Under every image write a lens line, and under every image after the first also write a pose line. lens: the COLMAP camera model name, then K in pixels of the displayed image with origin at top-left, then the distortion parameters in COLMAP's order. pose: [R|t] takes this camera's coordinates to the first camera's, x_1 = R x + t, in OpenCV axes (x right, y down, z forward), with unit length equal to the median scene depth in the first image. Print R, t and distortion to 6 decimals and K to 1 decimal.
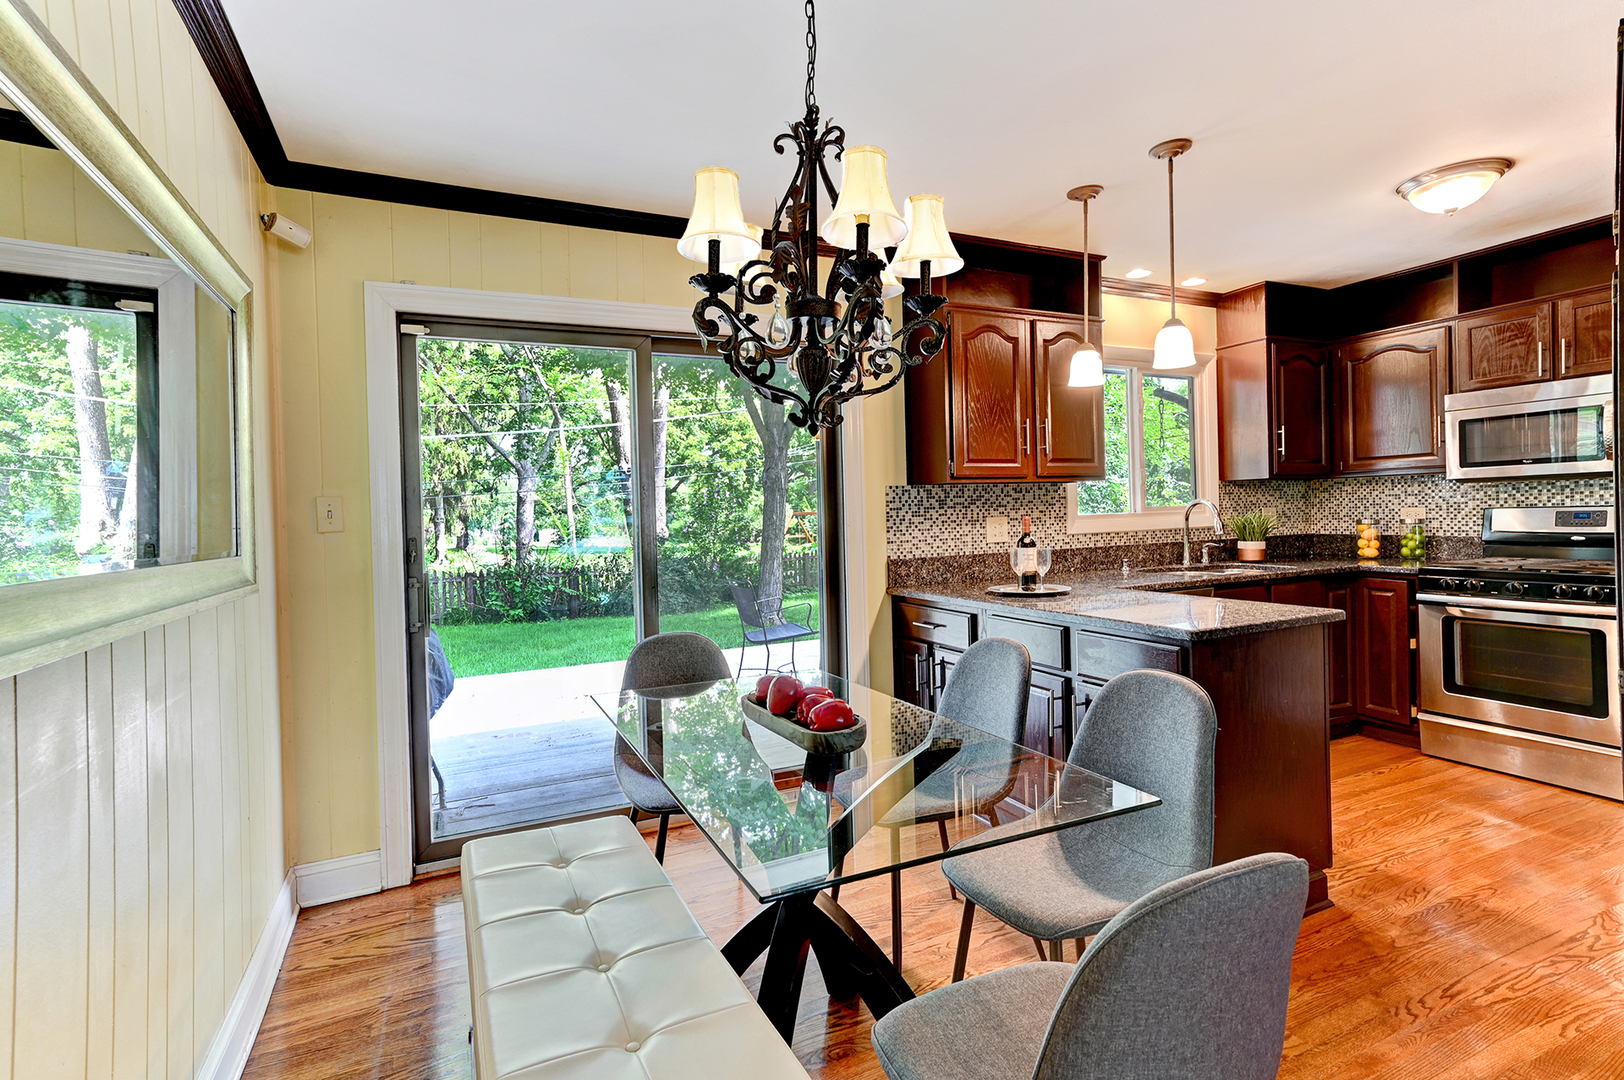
lens RADIAL K [[819.9, 0, 840.9], [0, 819.9, 536.5], [0, 0, 1]] dist [0.013358, 0.009186]
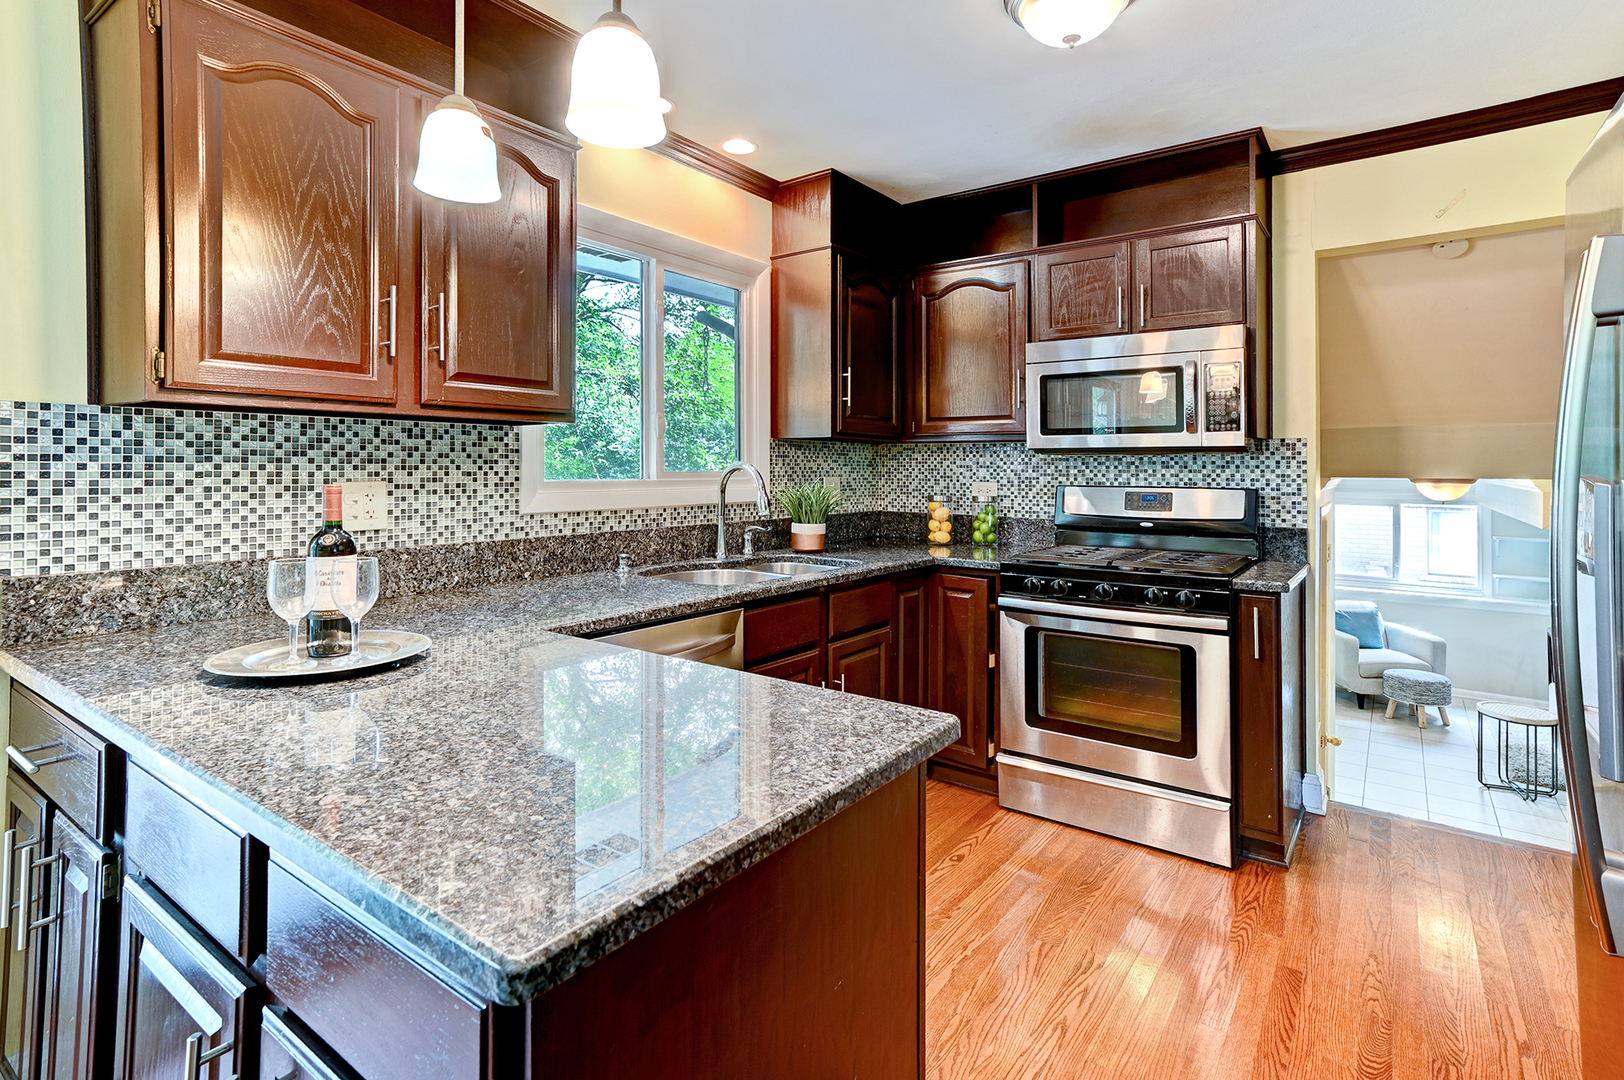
lens RADIAL K [[831.1, 0, 864.6], [0, 831.1, 454.9], [0, 0, 1]] dist [0.023492, 0.004790]
pose [[0.872378, 0.040968, 0.487112, 0.213350], [-0.015935, 0.998336, -0.055425, -0.016644], [-0.488572, 0.040590, 0.871579, 0.391269]]
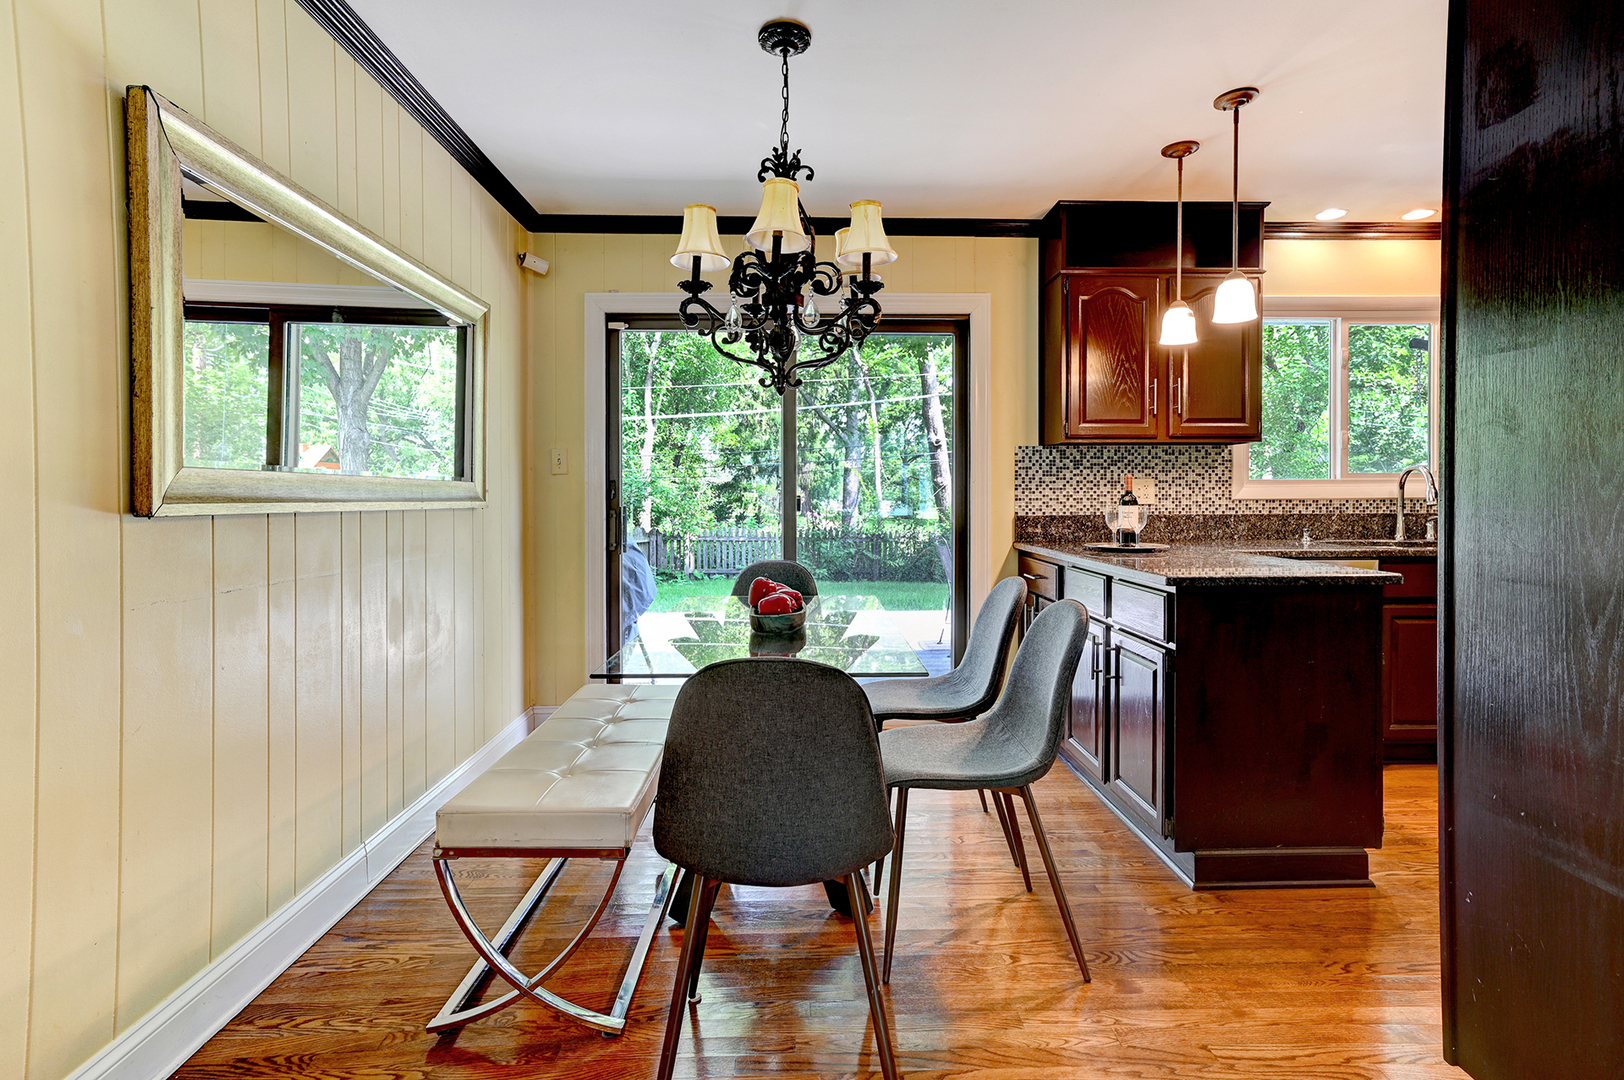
lens RADIAL K [[831.1, 0, 810.2], [0, 831.1, 520.0], [0, 0, 1]] dist [0.023492, 0.004790]
pose [[0.912299, 0.040268, -0.407540, 0.242408], [-0.035573, 0.999185, 0.019095, 0.021400], [0.407976, -0.002923, 0.912988, -0.085378]]
